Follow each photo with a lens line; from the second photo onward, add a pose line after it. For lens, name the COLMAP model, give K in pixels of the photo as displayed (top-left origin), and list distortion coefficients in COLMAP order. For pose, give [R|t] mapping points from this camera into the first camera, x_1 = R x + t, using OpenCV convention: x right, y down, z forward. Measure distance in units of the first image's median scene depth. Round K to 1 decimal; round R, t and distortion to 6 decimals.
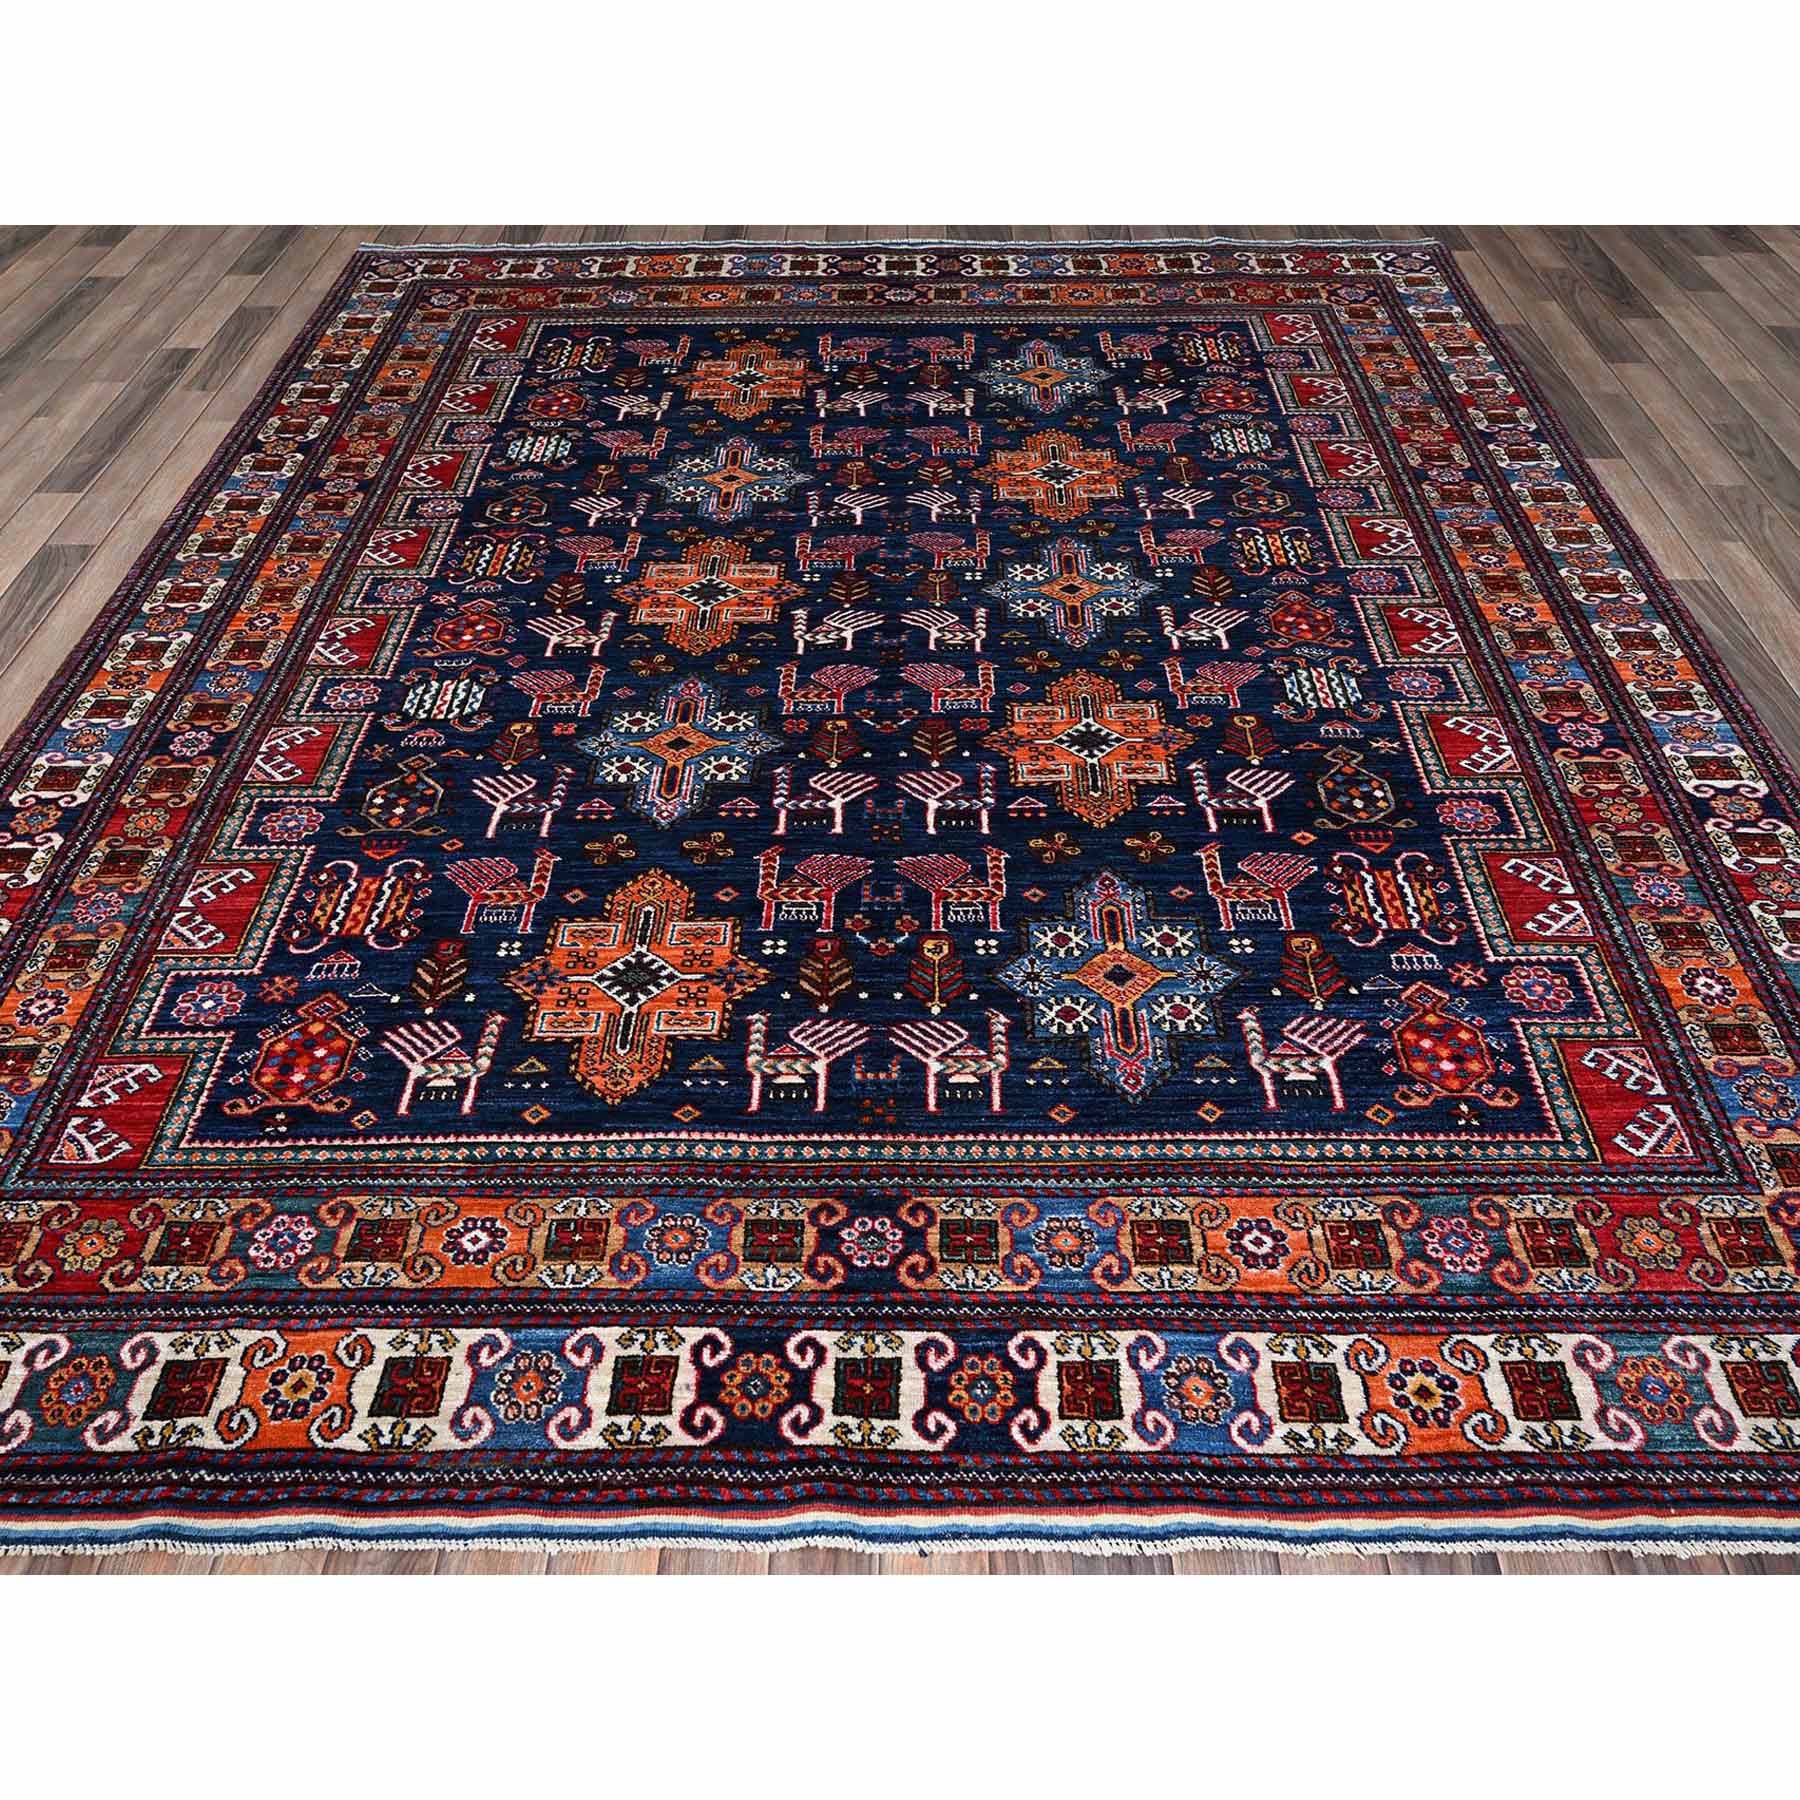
lens RADIAL K [[1451.2, 0, 900.0], [0, 1451.2, 900.0], [0, 0, 1]] dist [-0.006143, -0.002053]
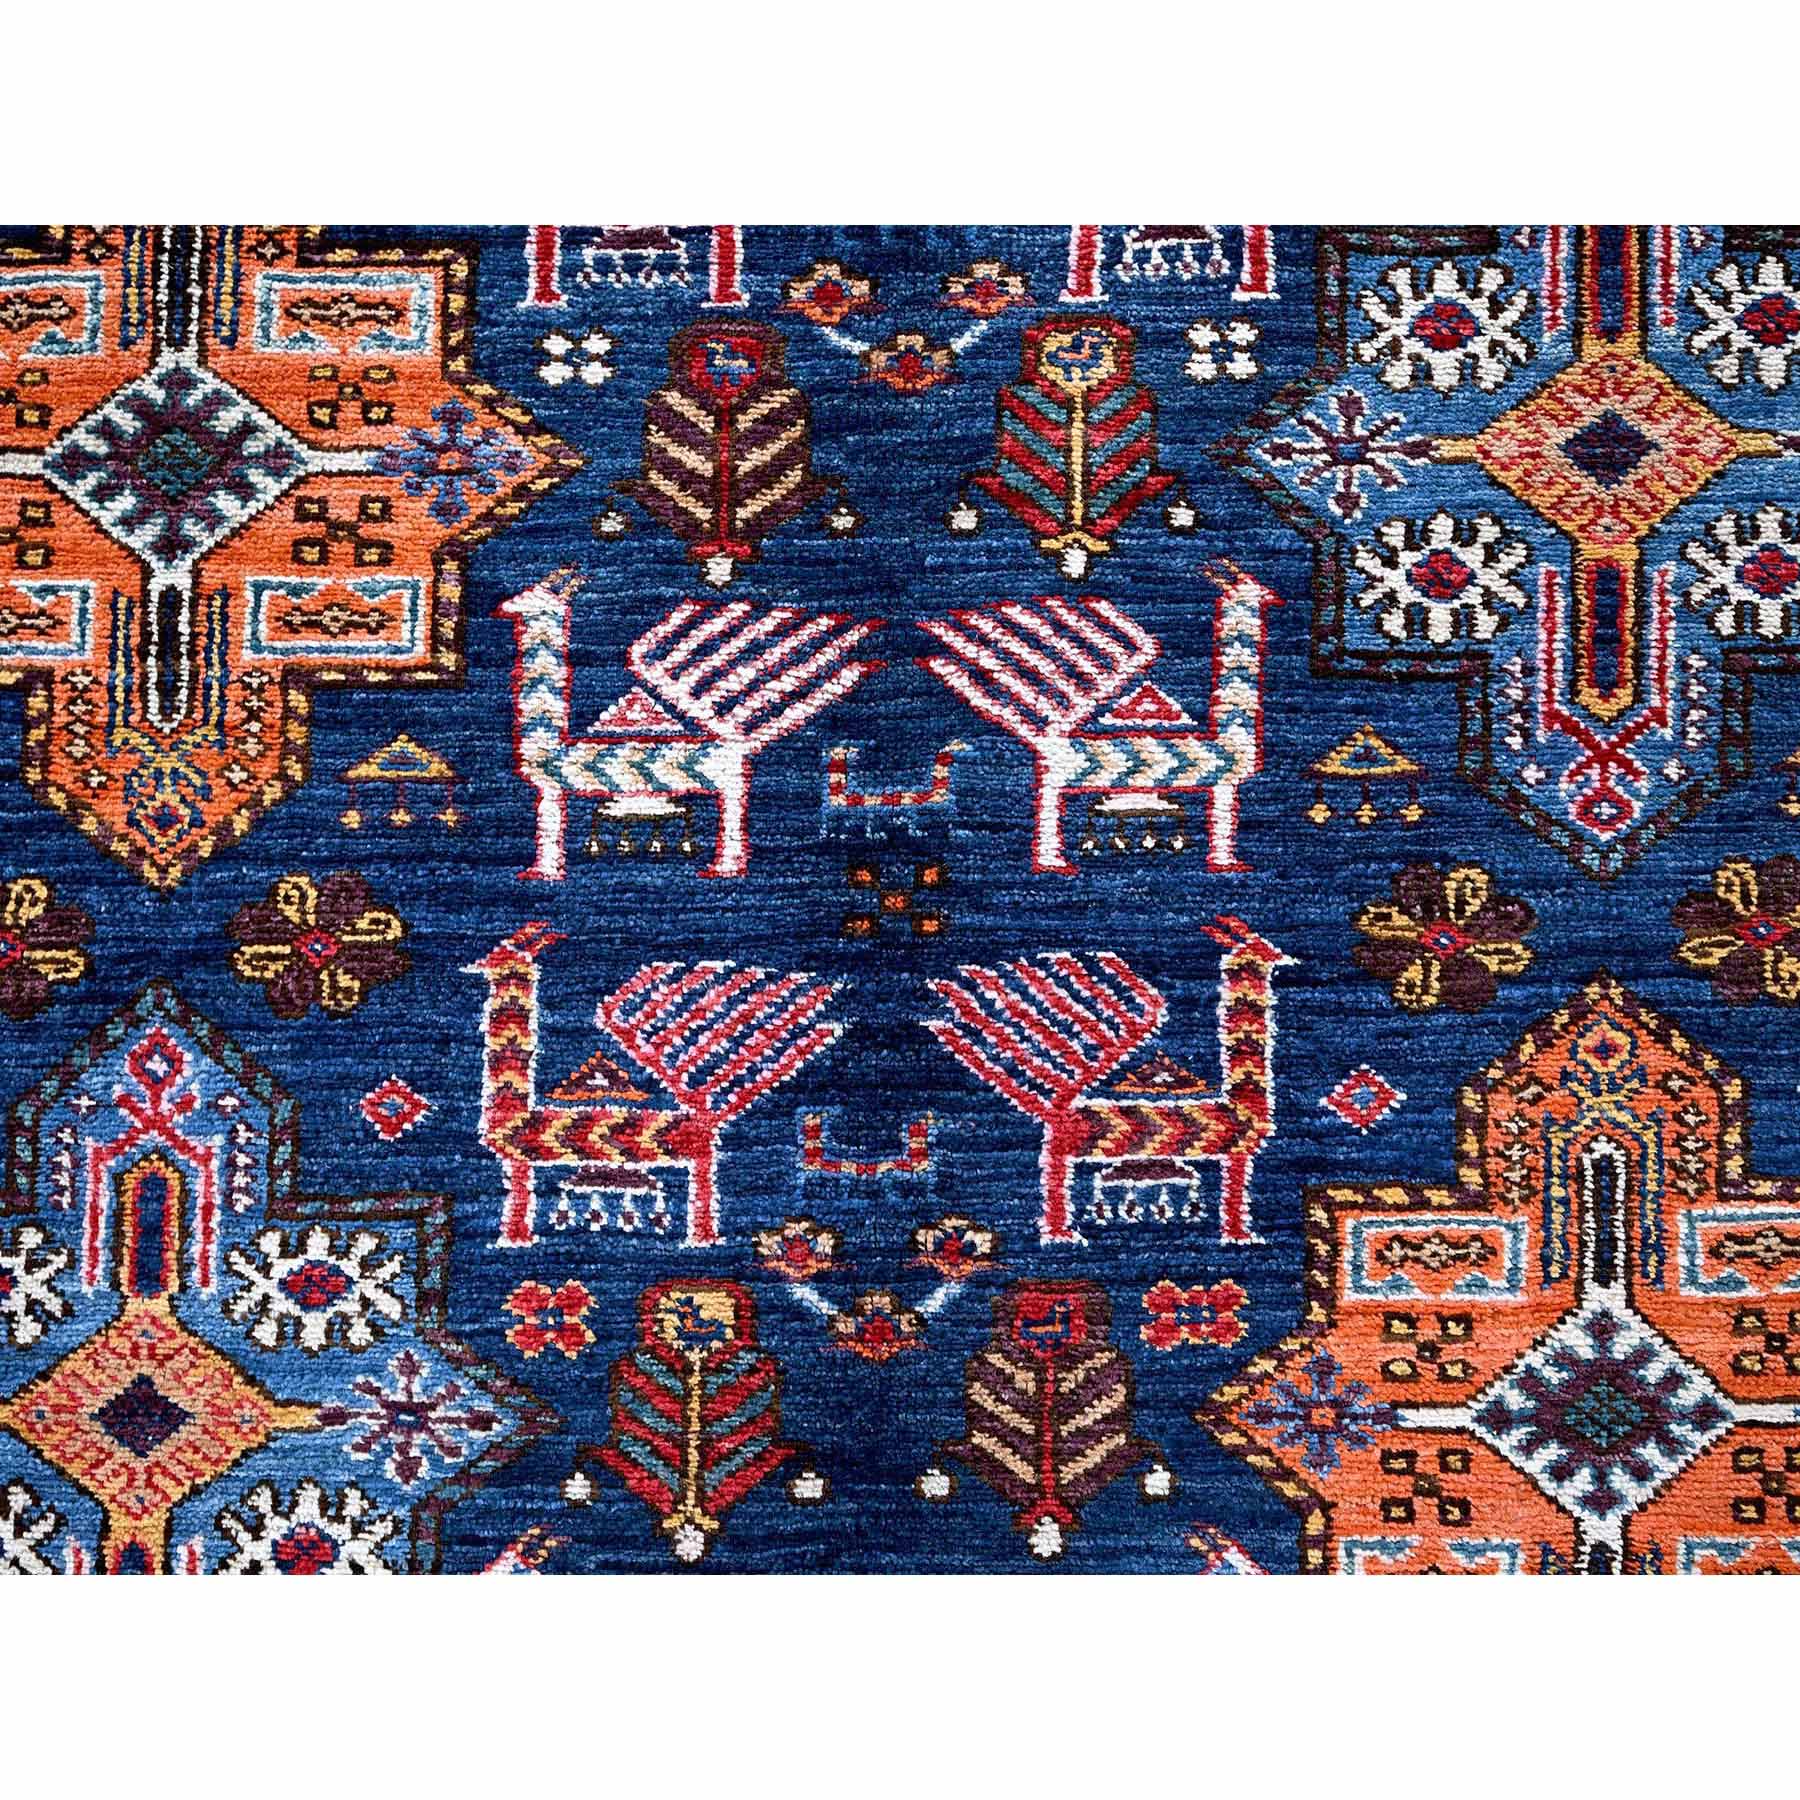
lens RADIAL K [[3265.6, 0, 900.0], [0, 3265.6, 900.0], [0, 0, 1]] dist [-0.006985, -0.020582]
pose [[0.999699, 0.003326, -0.024321, 0.009715], [0.013445, 0.754746, 0.655880, -0.554180], [0.020538, -0.656009, 0.754474, 0.544707]]
